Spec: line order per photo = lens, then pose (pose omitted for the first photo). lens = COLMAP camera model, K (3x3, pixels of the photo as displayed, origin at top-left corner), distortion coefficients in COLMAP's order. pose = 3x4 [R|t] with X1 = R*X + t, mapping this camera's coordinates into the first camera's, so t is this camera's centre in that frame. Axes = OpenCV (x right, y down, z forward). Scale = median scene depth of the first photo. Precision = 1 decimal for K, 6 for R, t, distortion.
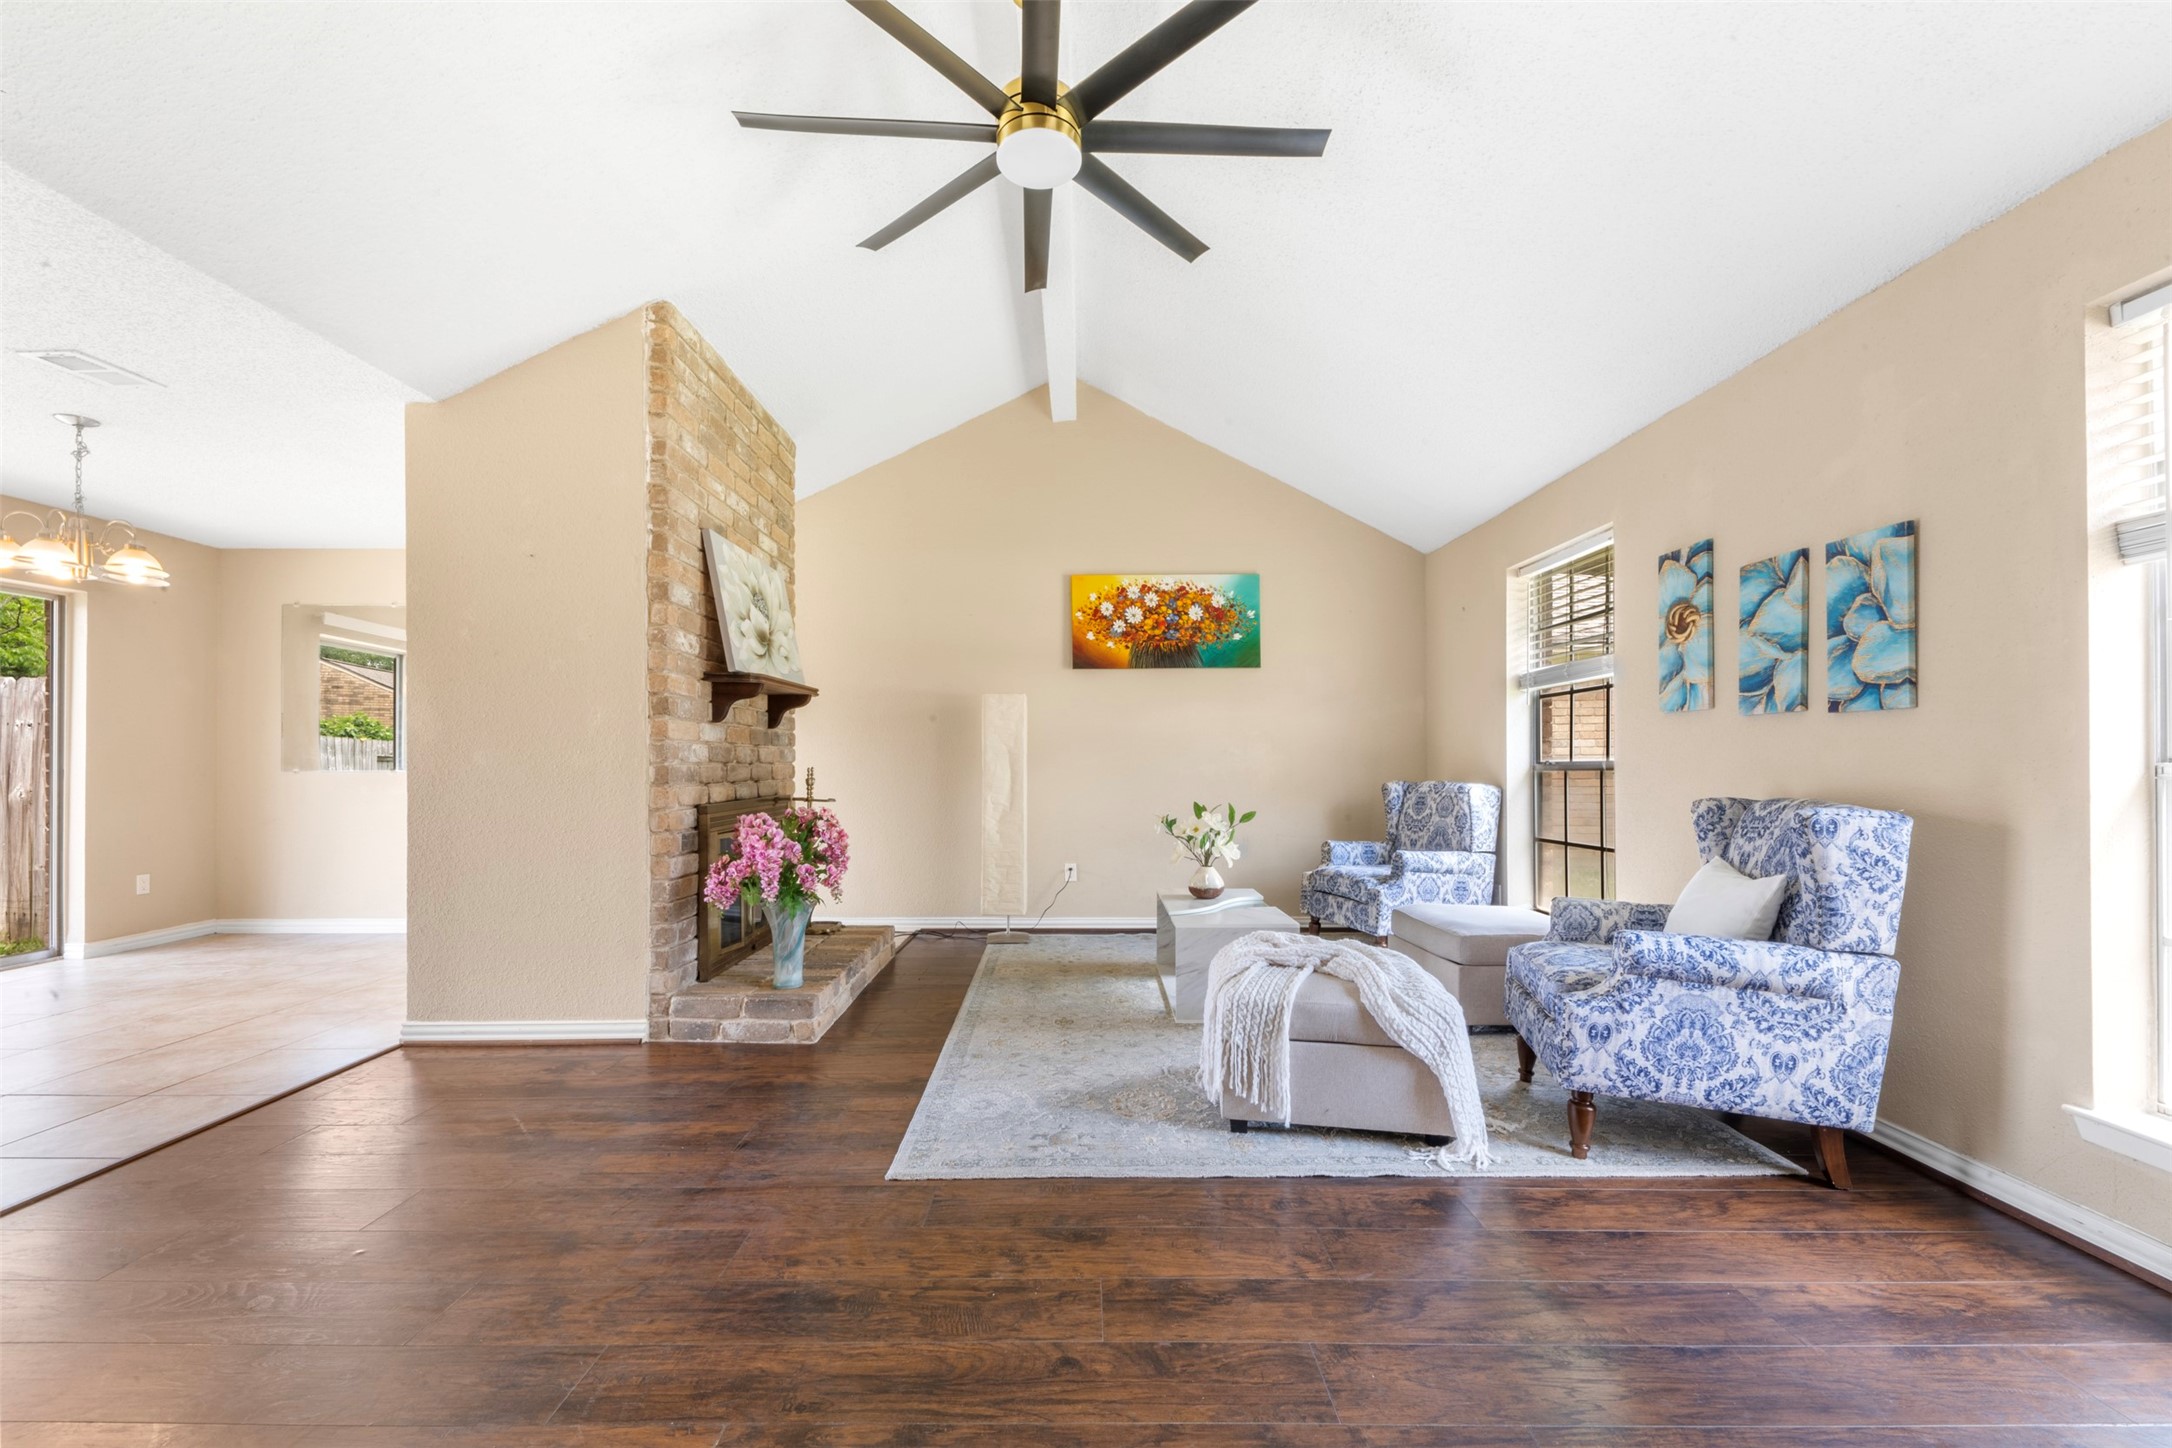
lens RADIAL K [[860.7, 0, 1079.2], [0, 860.7, 752.9], [0, 0, 1]] dist [0.008673, 0.000506]
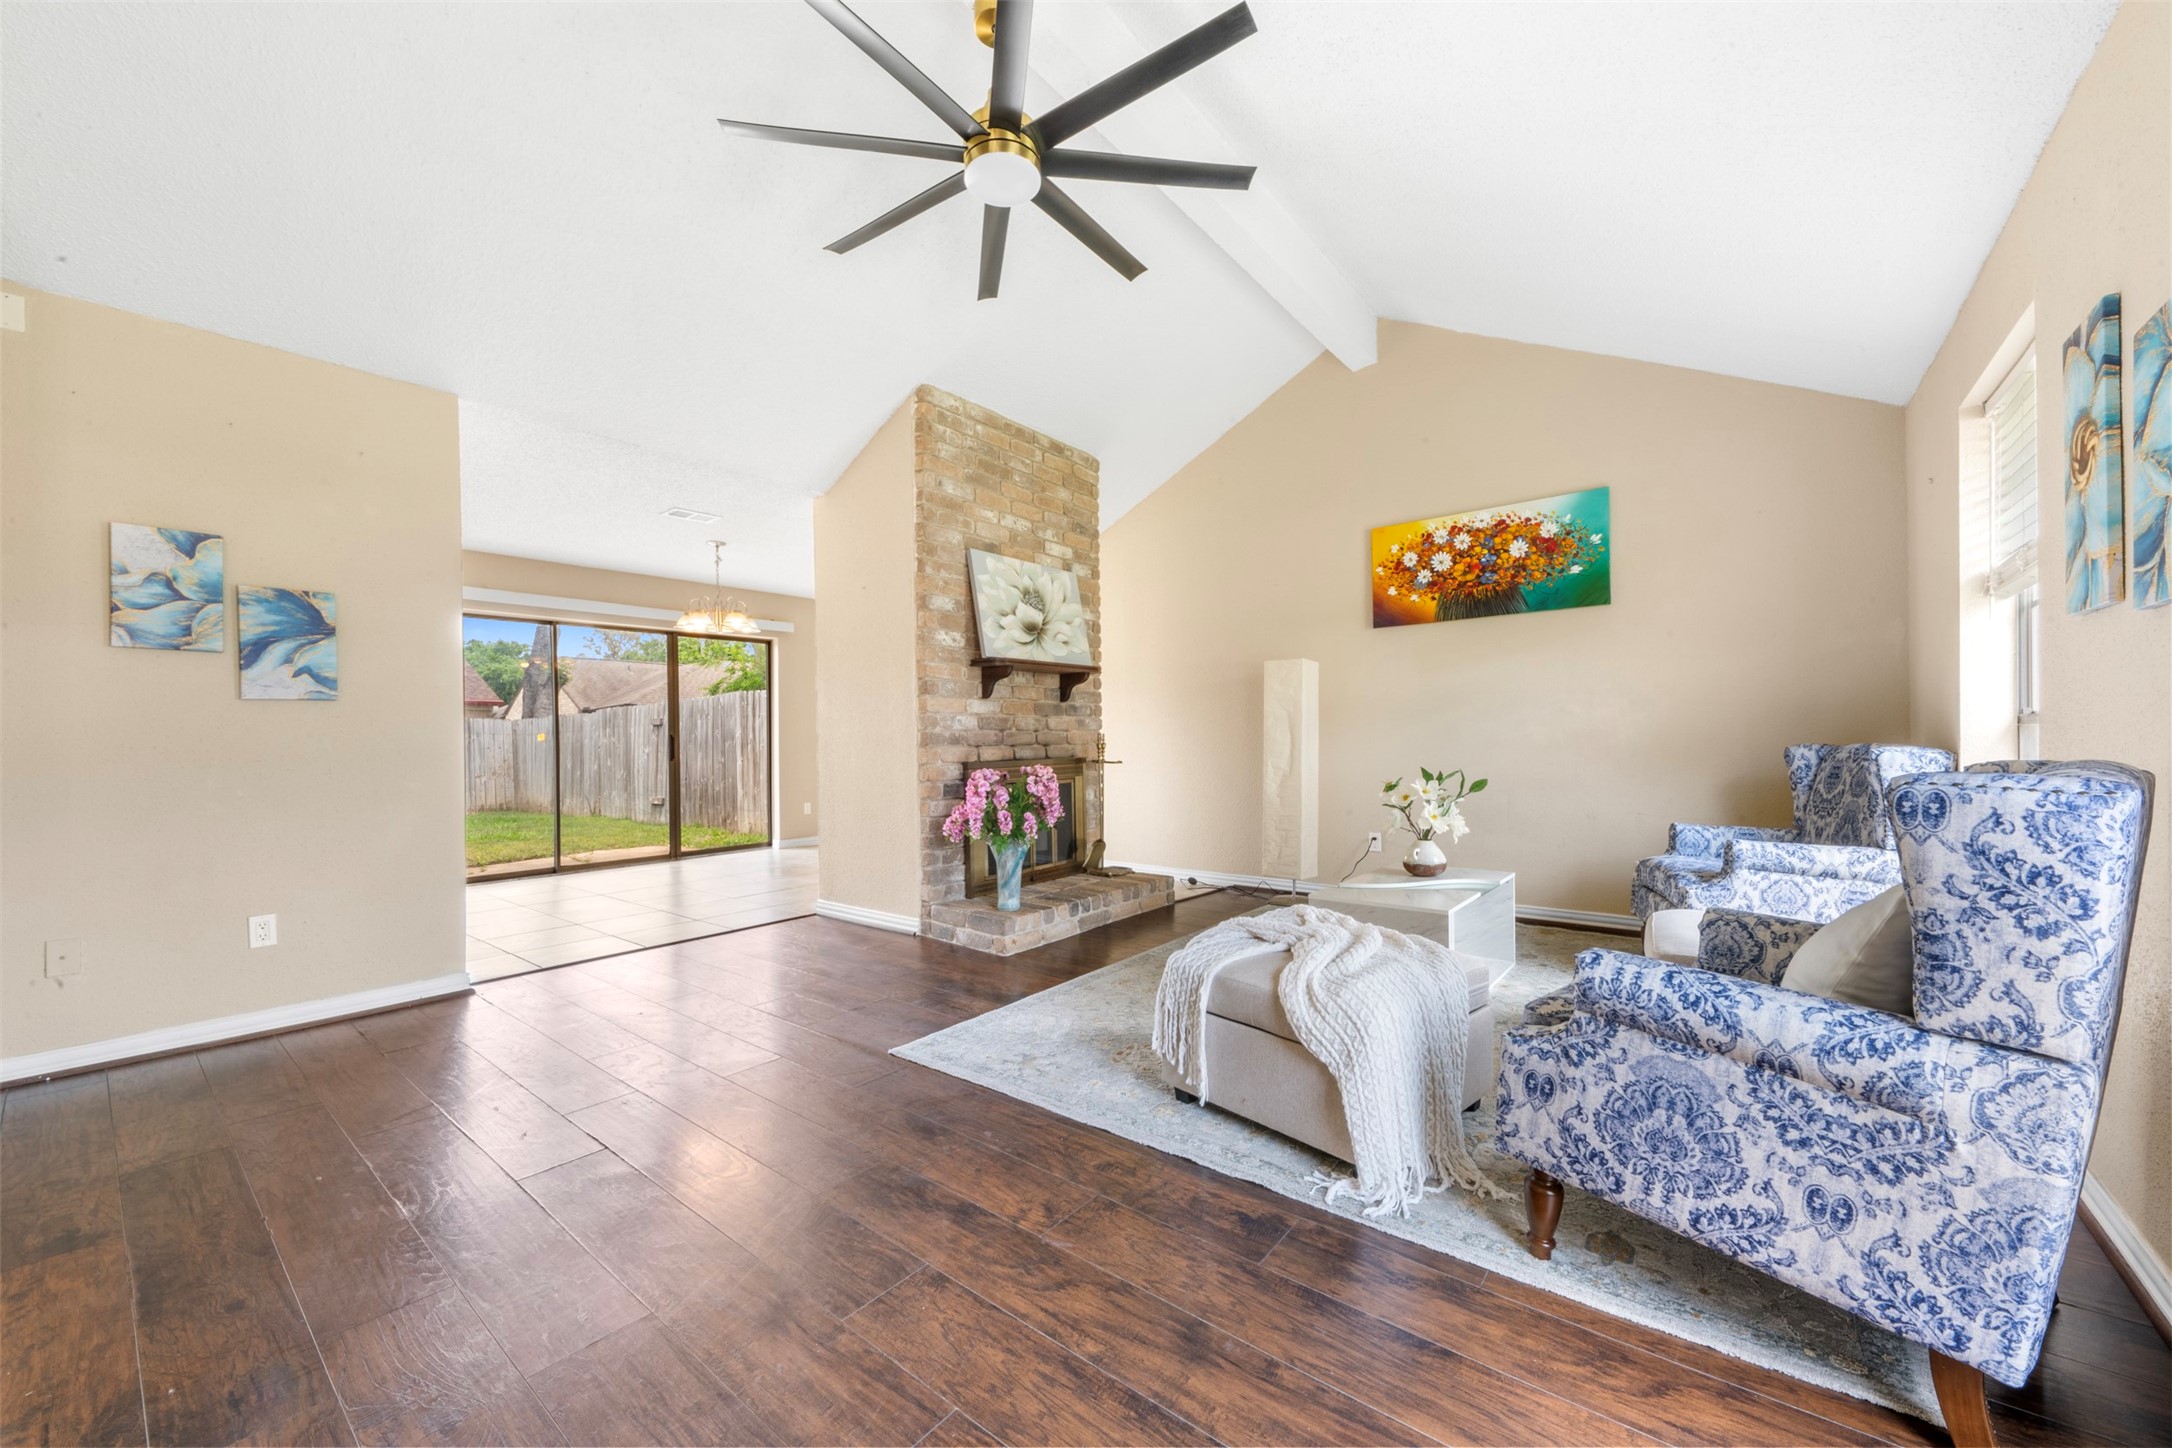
lens RADIAL K [[808.6, 0, 1084.4], [0, 808.6, 737.4], [0, 0, 1]] dist [0.003187, -0.001755]
pose [[0.780890, -0.009181, -0.624602, 0.508260], [0.017278, 0.999827, 0.006905, 0.019168], [0.624430, -0.016184, 0.780913, 0.176937]]
